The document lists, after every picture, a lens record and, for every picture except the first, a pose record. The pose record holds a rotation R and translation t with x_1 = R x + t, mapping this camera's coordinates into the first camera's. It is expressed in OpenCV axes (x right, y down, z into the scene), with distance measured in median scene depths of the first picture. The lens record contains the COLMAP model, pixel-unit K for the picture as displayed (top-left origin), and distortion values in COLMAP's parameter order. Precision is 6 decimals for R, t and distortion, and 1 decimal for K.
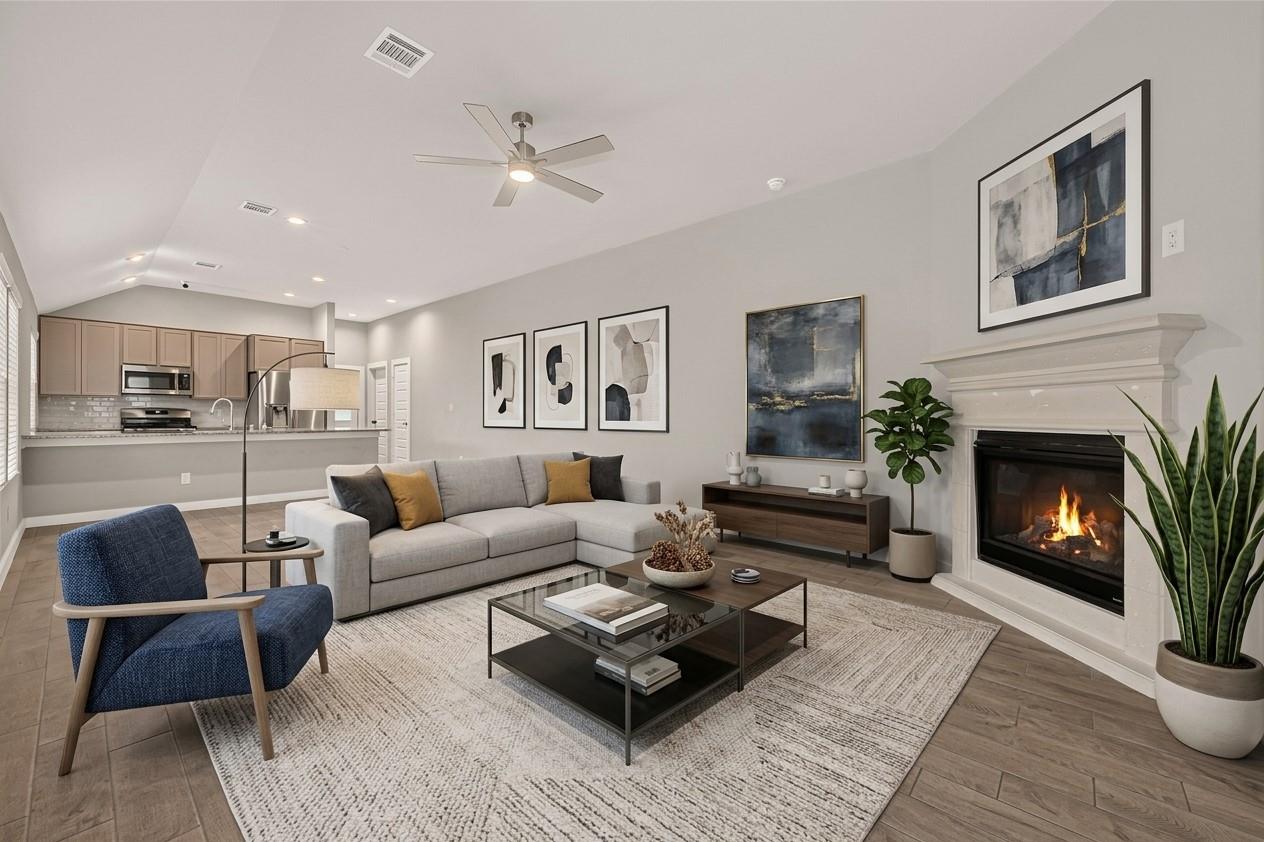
lens RADIAL K [[495.8, 0, 639.1], [0, 495.8, 413.1], [0, 0, 1]] dist [0.009458, -0.003134]
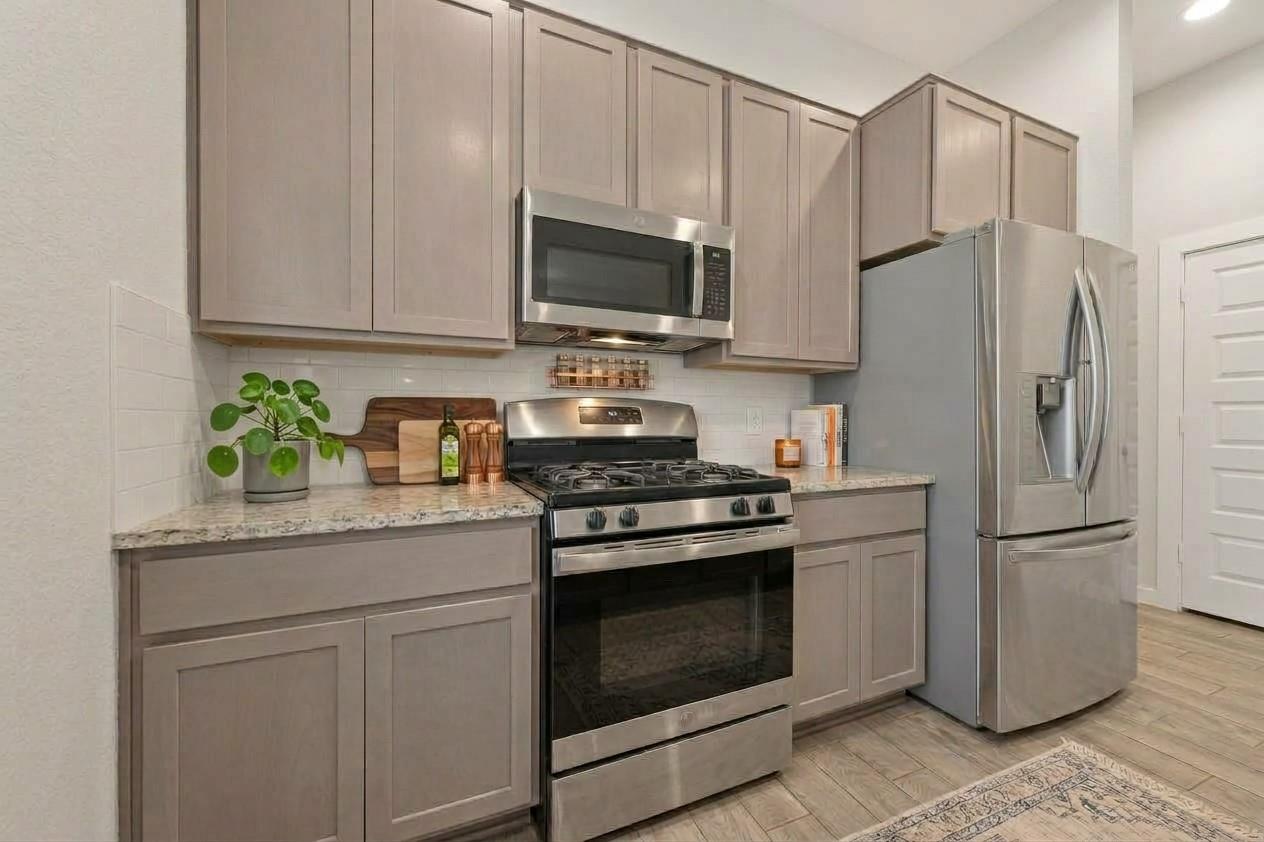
lens RADIAL K [[495.8, 0, 652.1], [0, 495.8, 423.2], [0, 0, 1]] dist [0.009458, -0.003134]
pose [[0.919600, 0.003675, -0.392840, -0.790028], [0.001404, 0.999919, 0.012642, -0.000911], [0.392855, -0.012177, 0.919520, 0.724708]]
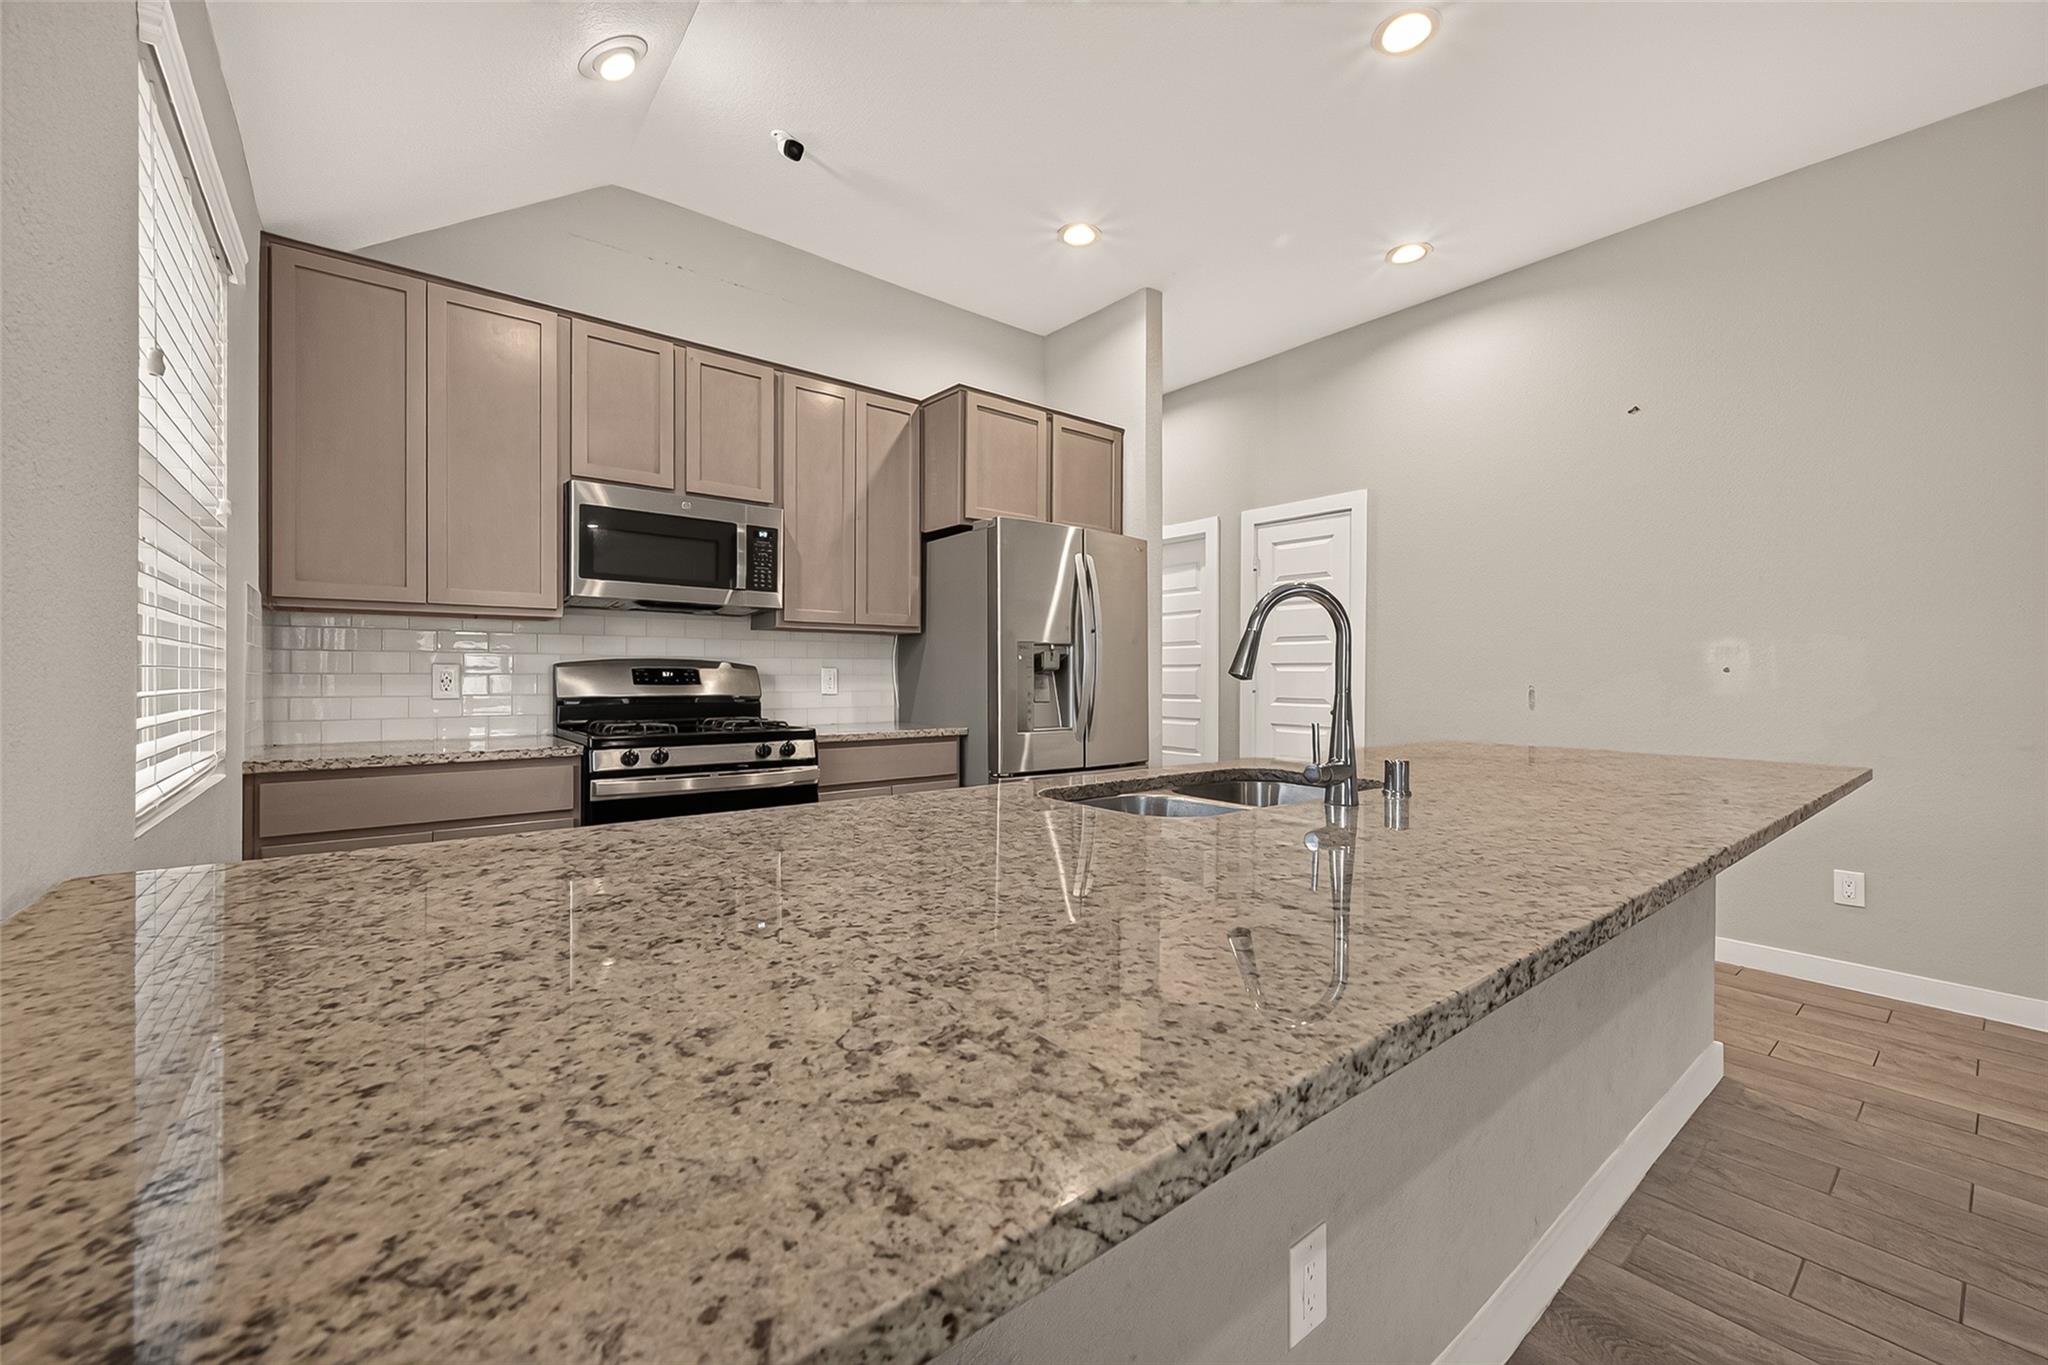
lens RADIAL K [[803.3, 0, 1032.5], [0, 803.3, 678.8], [0, 0, 1]] dist [0.009458, -0.003134]
pose [[0.986831, 0.001288, -0.161747, -0.657033], [-0.000443, 0.999986, 0.005259, -0.002434], [0.161752, -0.005118, 0.986818, 0.569120]]
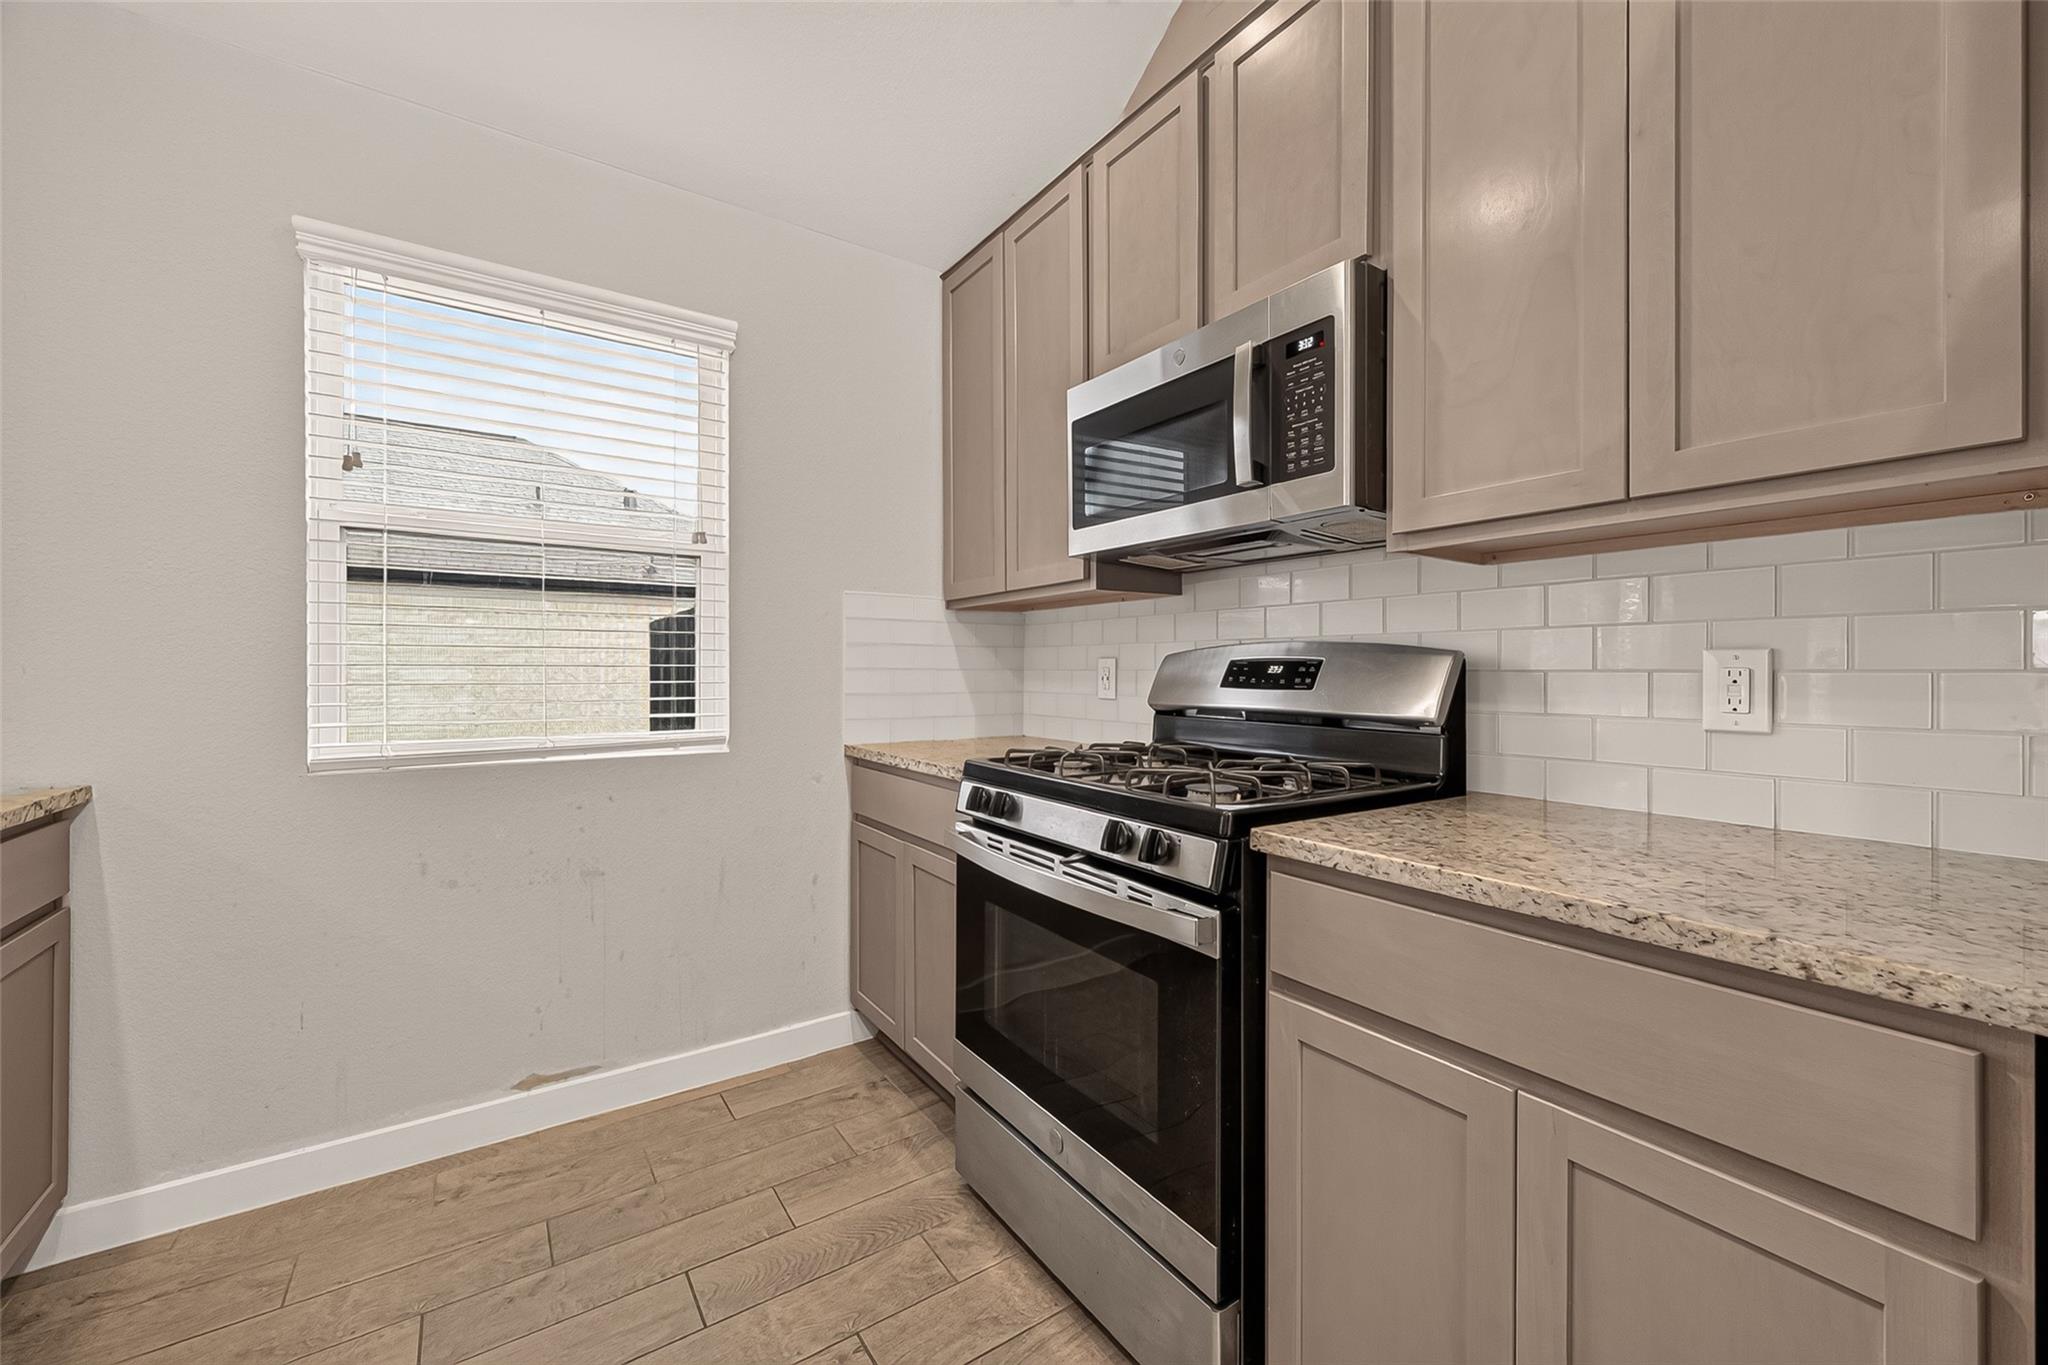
lens RADIAL K [[803.3, 0, 1018.1], [0, 803.3, 672.4], [0, 0, 1]] dist [0.009458, -0.003134]
pose [[-0.248205, -0.000893, -0.968707, -0.671288], [-0.000388, 1.000000, -0.000822, -0.001632], [0.968707, 0.000172, -0.248206, 0.917046]]
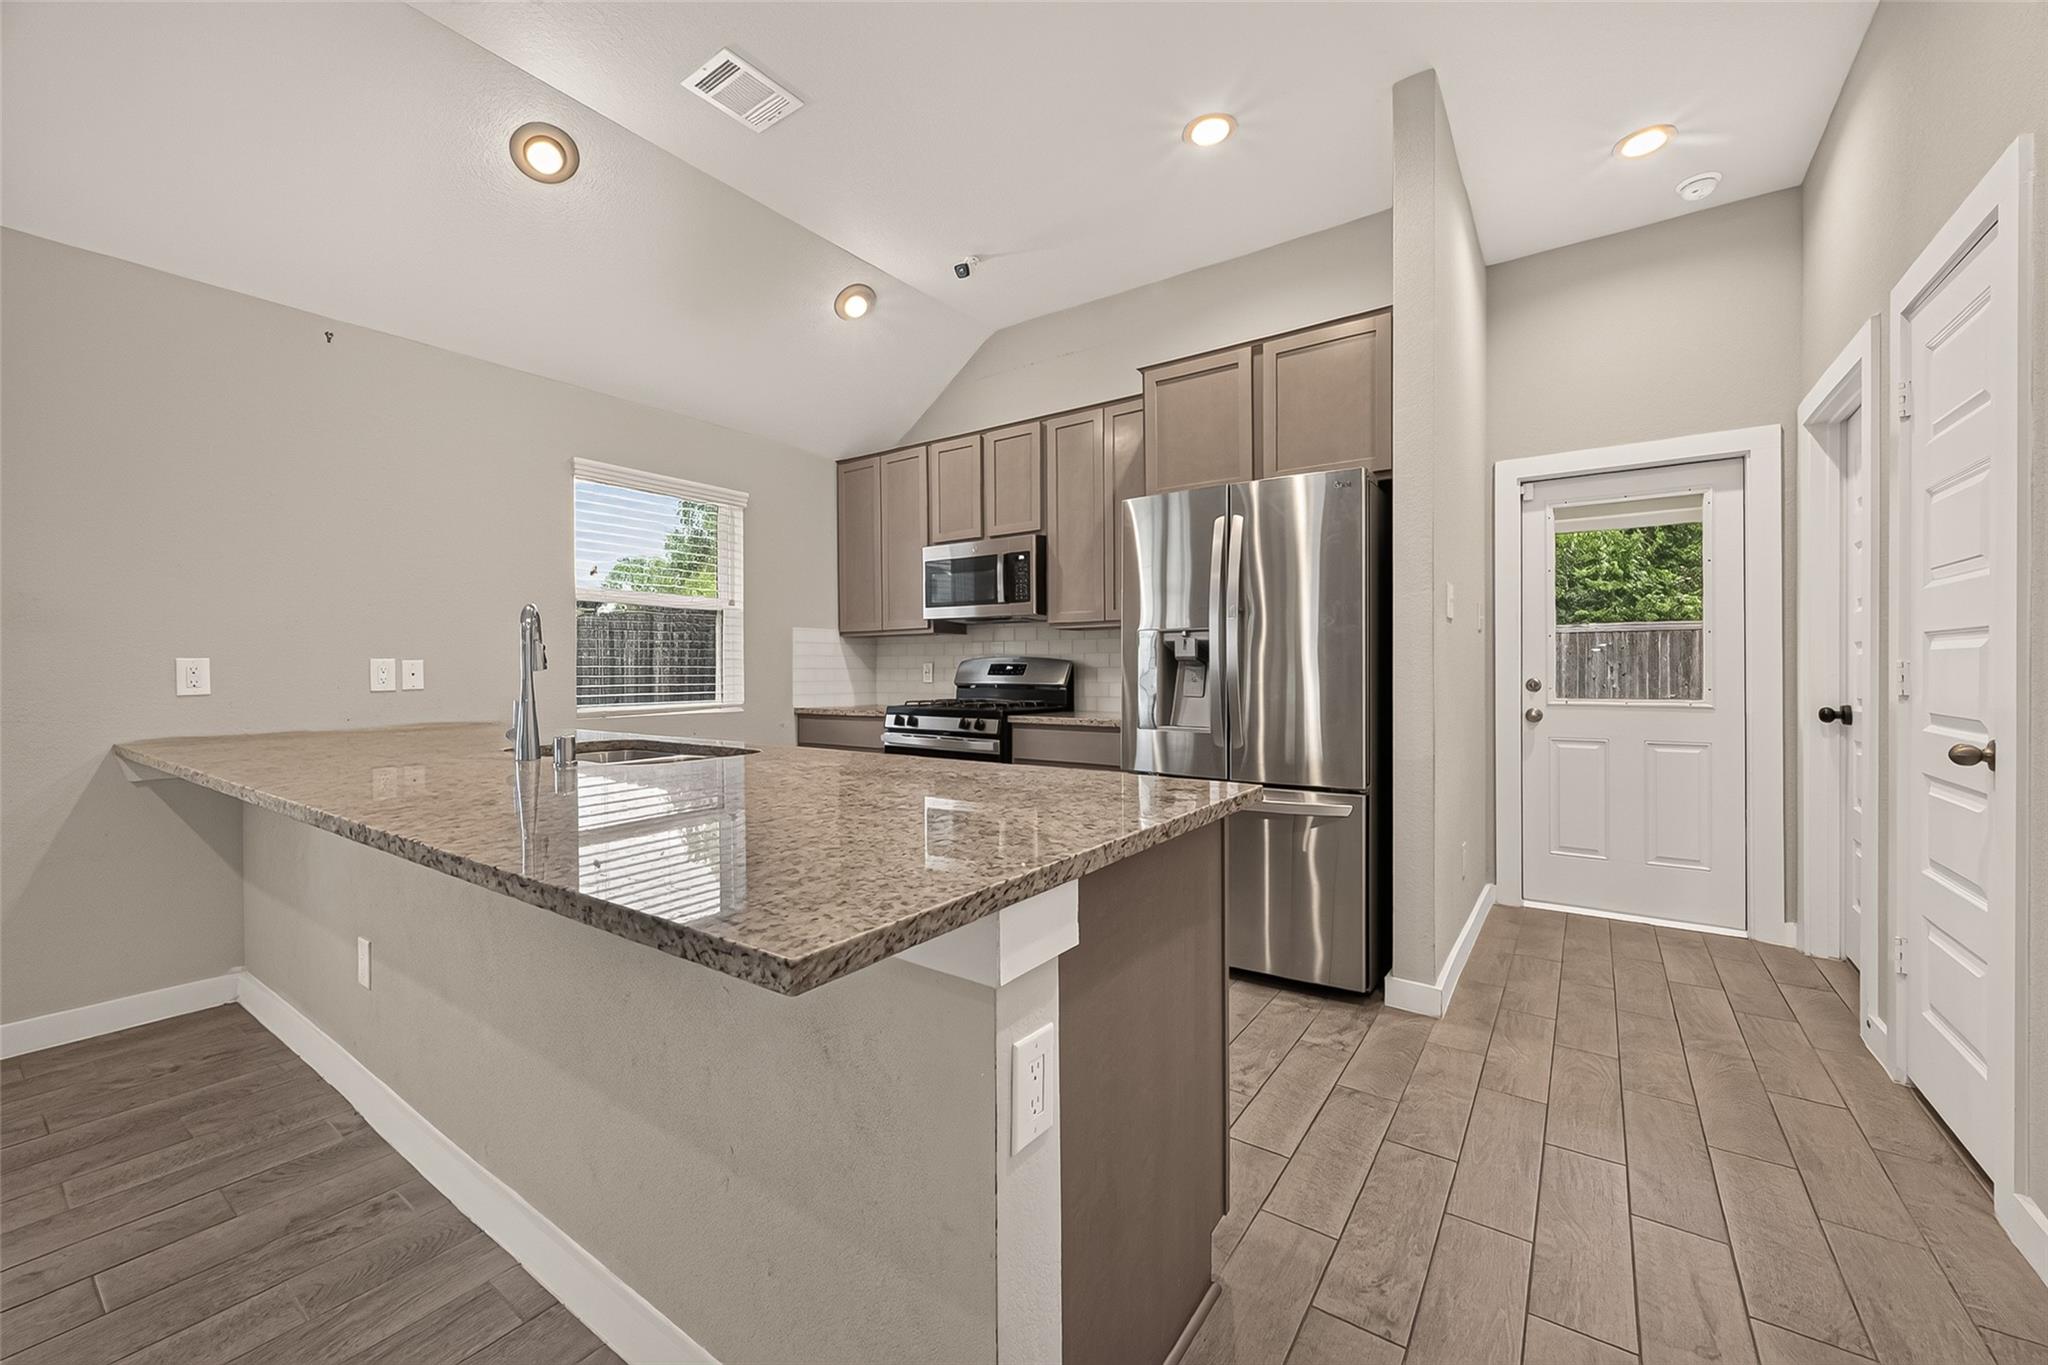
lens RADIAL K [[803.3, 0, 1012.2], [0, 803.3, 670.7], [0, 0, 1]] dist [0.009458, -0.003134]
pose [[0.101943, -0.001747, -0.994789, -0.357299], [0.005806, 0.999982, -0.001161, -0.000048], [0.994773, -0.005657, 0.101951, 0.877131]]
